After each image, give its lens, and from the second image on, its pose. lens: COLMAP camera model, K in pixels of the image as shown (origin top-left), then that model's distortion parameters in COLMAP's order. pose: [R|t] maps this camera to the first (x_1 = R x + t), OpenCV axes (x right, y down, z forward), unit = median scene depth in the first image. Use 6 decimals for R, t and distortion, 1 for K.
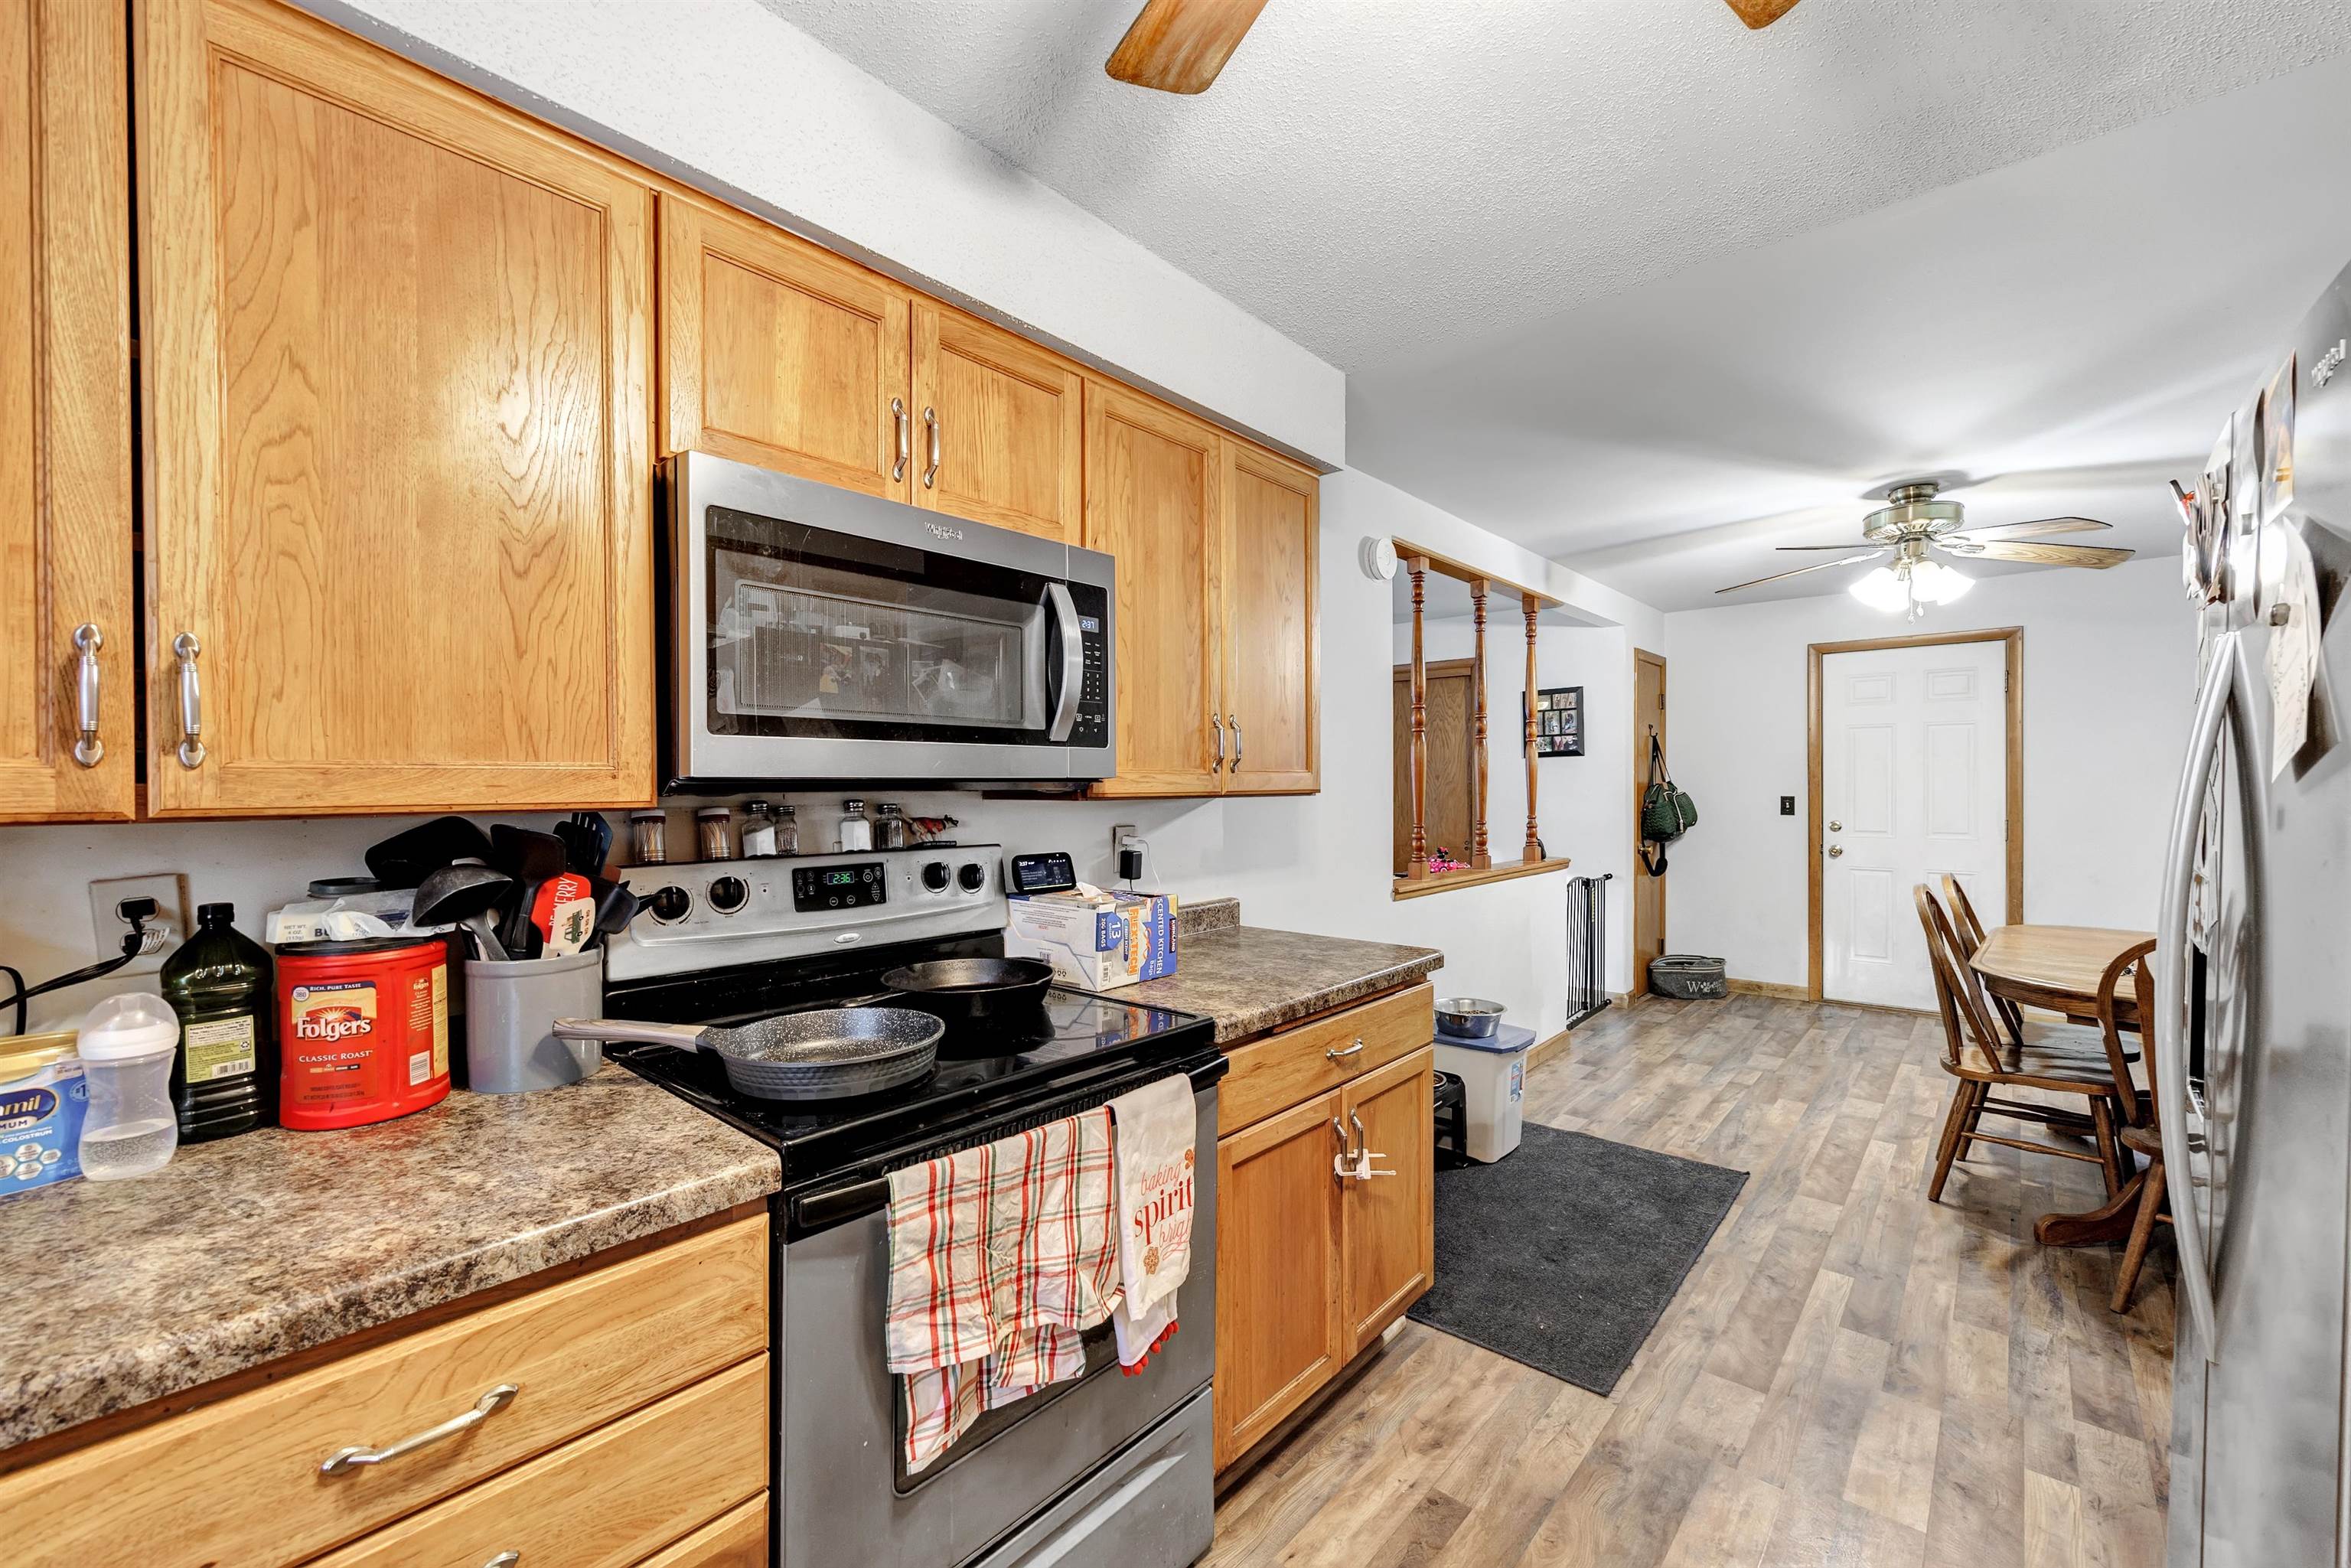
lens RADIAL K [[959.8, 0, 1177.2], [0, 959.8, 787.6], [0, 0, 1]] dist [0.001011, -0.000146]
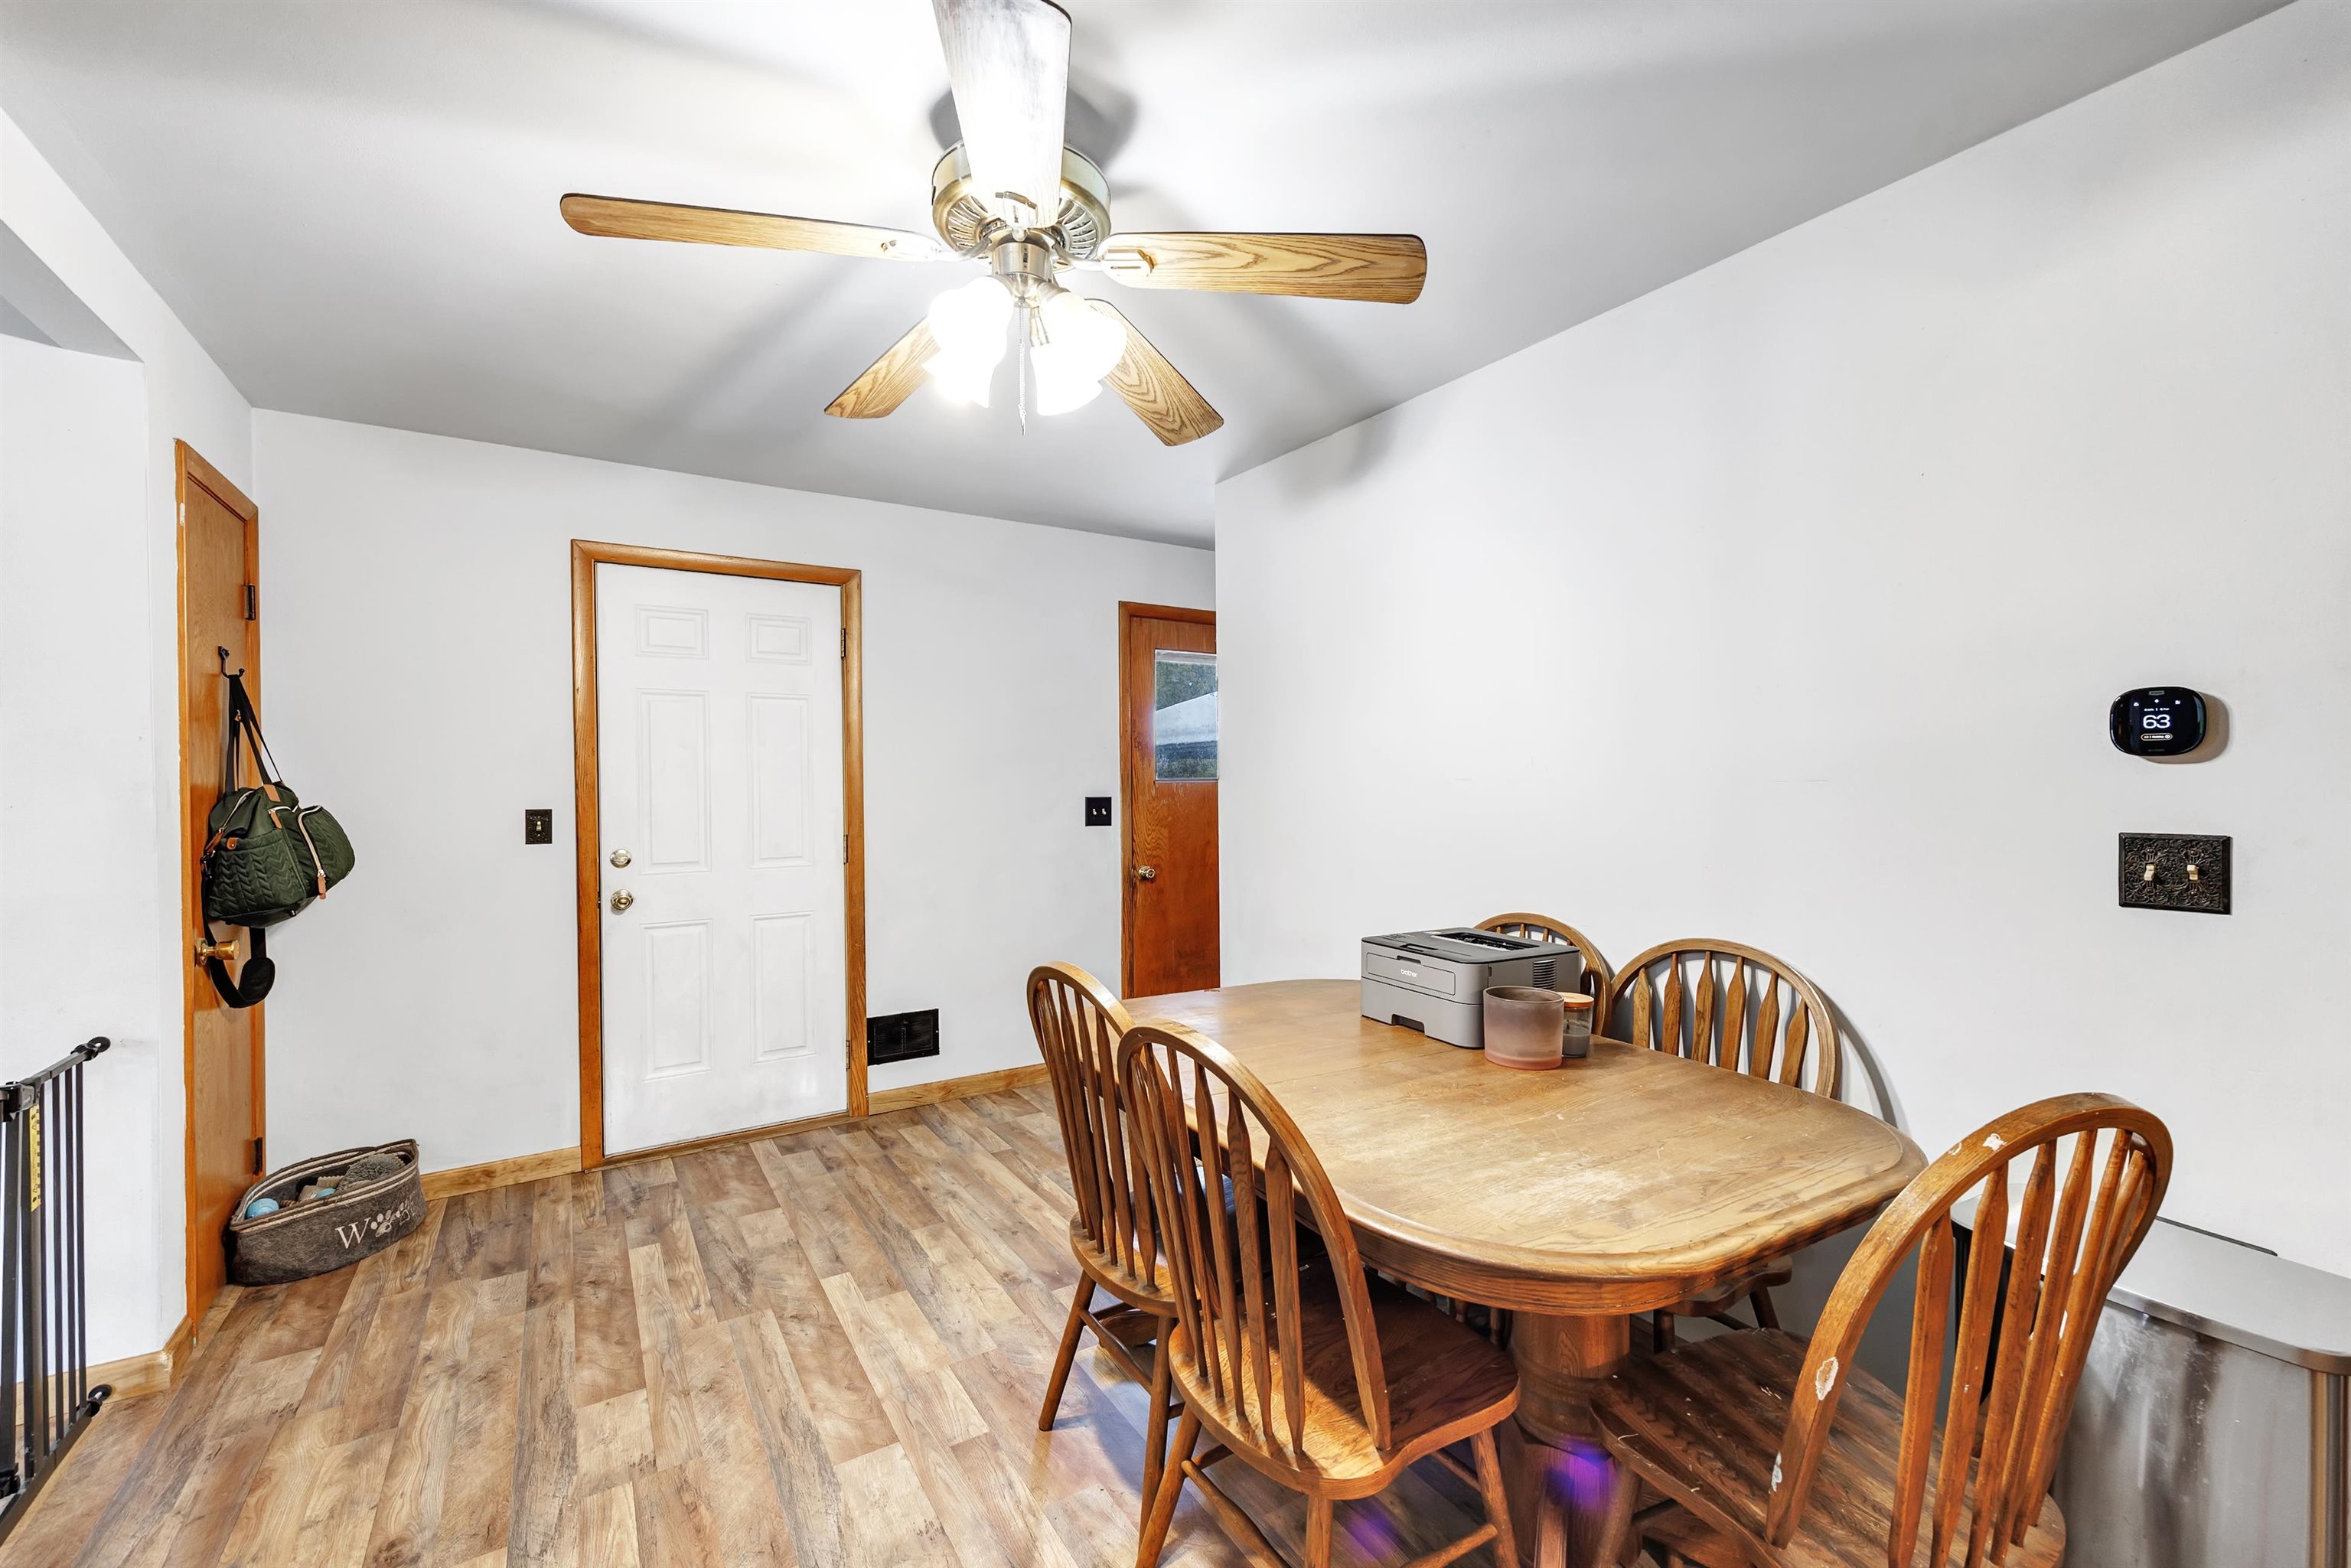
lens RADIAL K [[959.8, 0, 1177.2], [0, 959.8, 787.6], [0, 0, 1]] dist [0.001011, -0.000146]
pose [[0.283622, -0.006722, 0.958913, 0.216555], [0.012673, 0.999914, 0.003261, -0.000477], [-0.958852, 0.011227, 0.283683, 0.500637]]
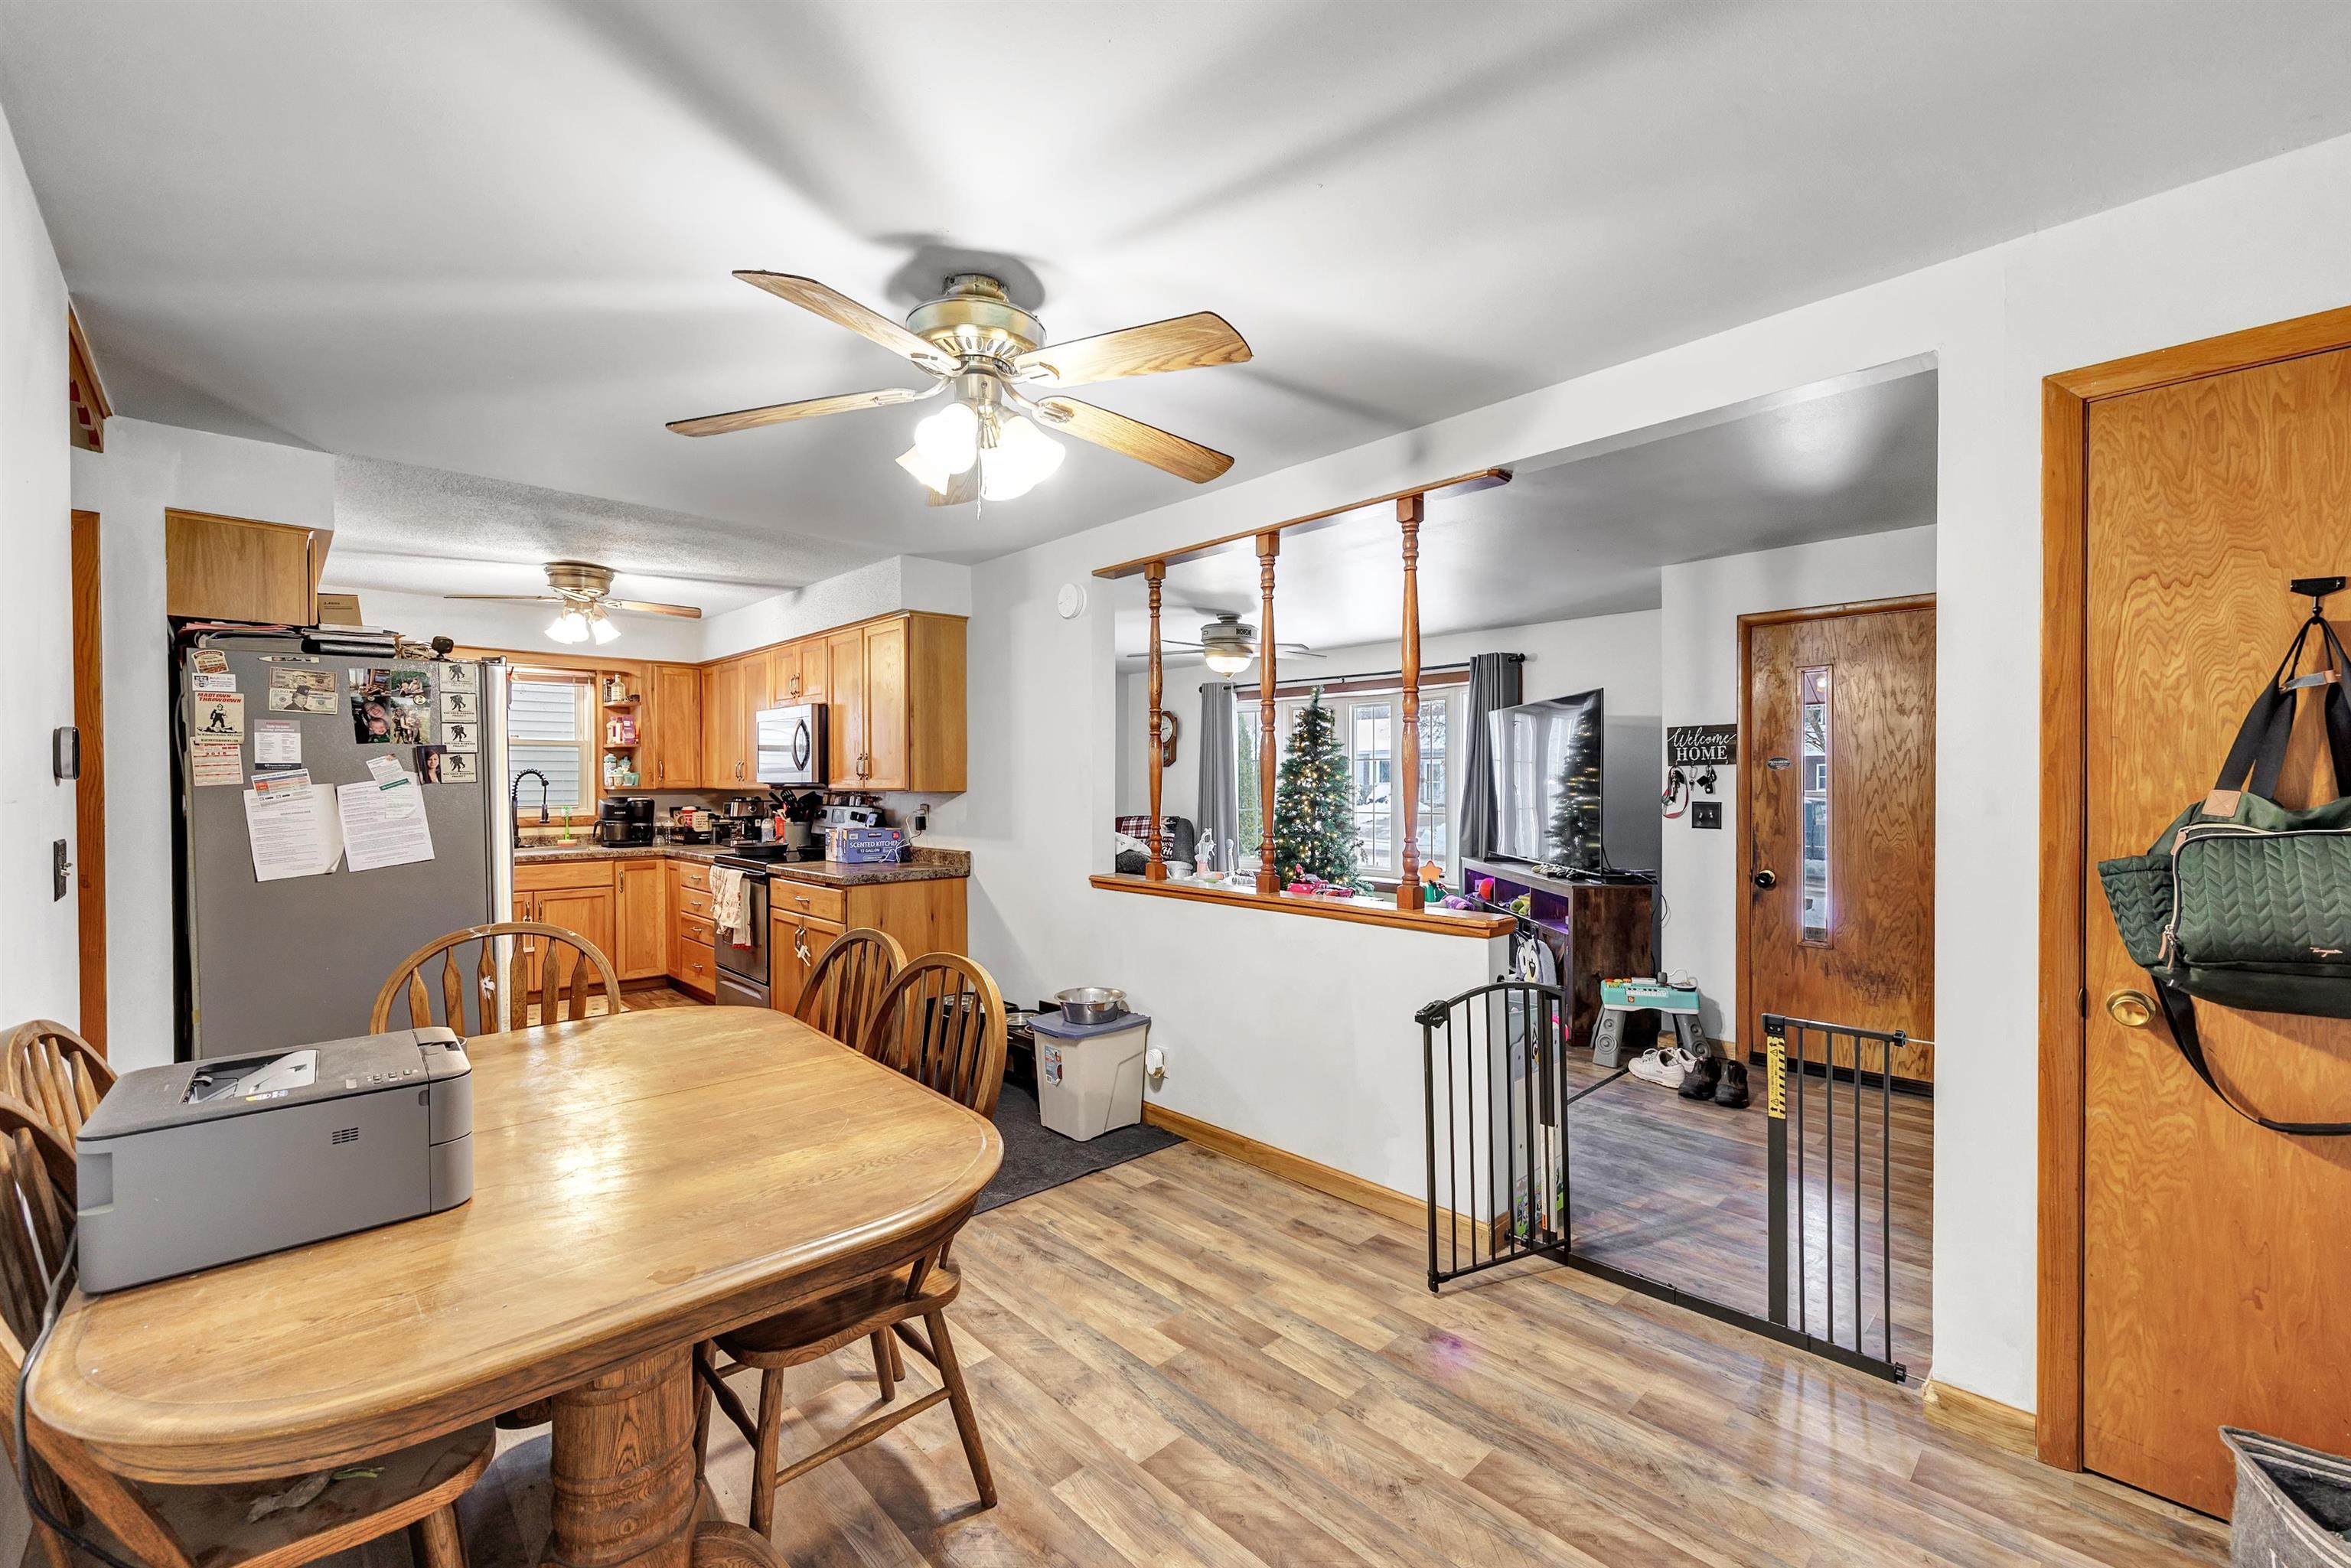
lens RADIAL K [[959.8, 0, 1177.2], [0, 959.8, 787.6], [0, 0, 1]] dist [0.001011, -0.000146]
pose [[-0.095138, 0.002262, -0.995462, 0.833407], [-0.009583, 0.999949, 0.003188, -0.005393], [0.995418, 0.009843, -0.095111, 0.733067]]
